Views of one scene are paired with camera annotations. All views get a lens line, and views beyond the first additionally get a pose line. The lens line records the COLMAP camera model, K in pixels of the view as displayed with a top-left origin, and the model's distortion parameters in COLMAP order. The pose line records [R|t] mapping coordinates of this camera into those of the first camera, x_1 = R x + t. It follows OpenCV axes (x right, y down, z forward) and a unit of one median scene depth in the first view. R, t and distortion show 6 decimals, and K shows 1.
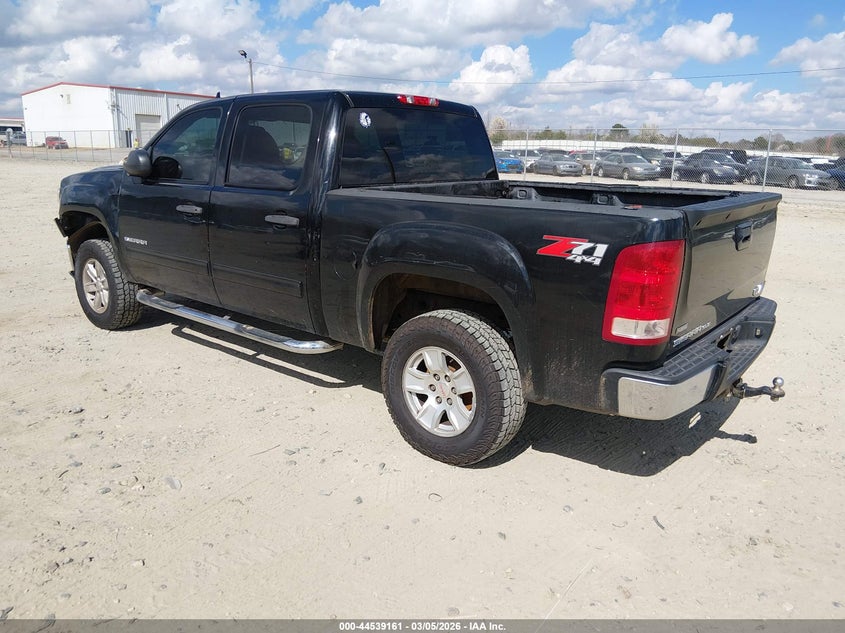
lens RADIAL K [[667.9, 0, 422.5], [0, 667.9, 316.5], [0, 0, 1]] dist [-0.007537, -0.010776]
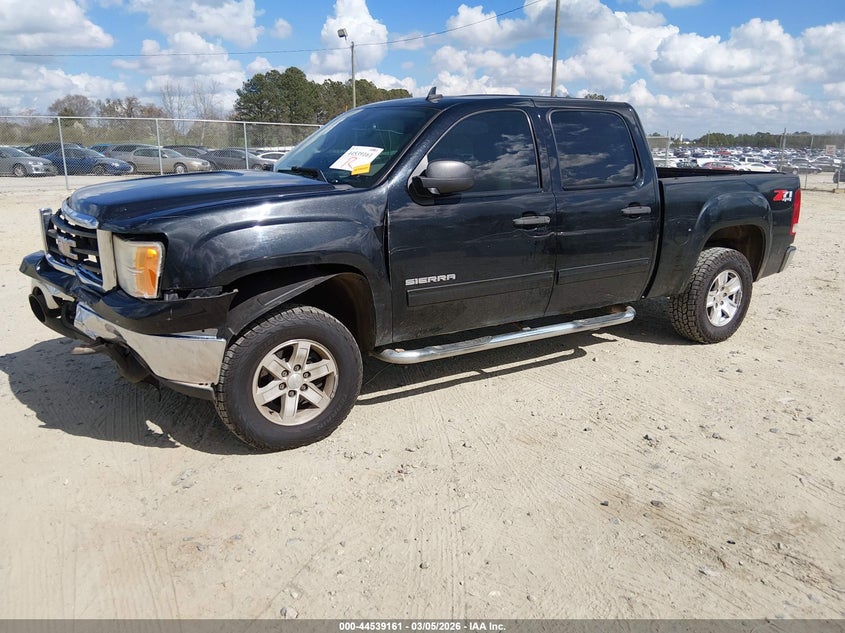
lens RADIAL K [[667.9, 0, 422.5], [0, 667.9, 316.5], [0, 0, 1]] dist [-0.007537, -0.010776]
pose [[0.306426, -0.259723, 0.915777, -1.192454], [0.239075, 0.952218, 0.190062, -0.230057], [-0.921383, 0.160700, 0.353878, 0.782215]]
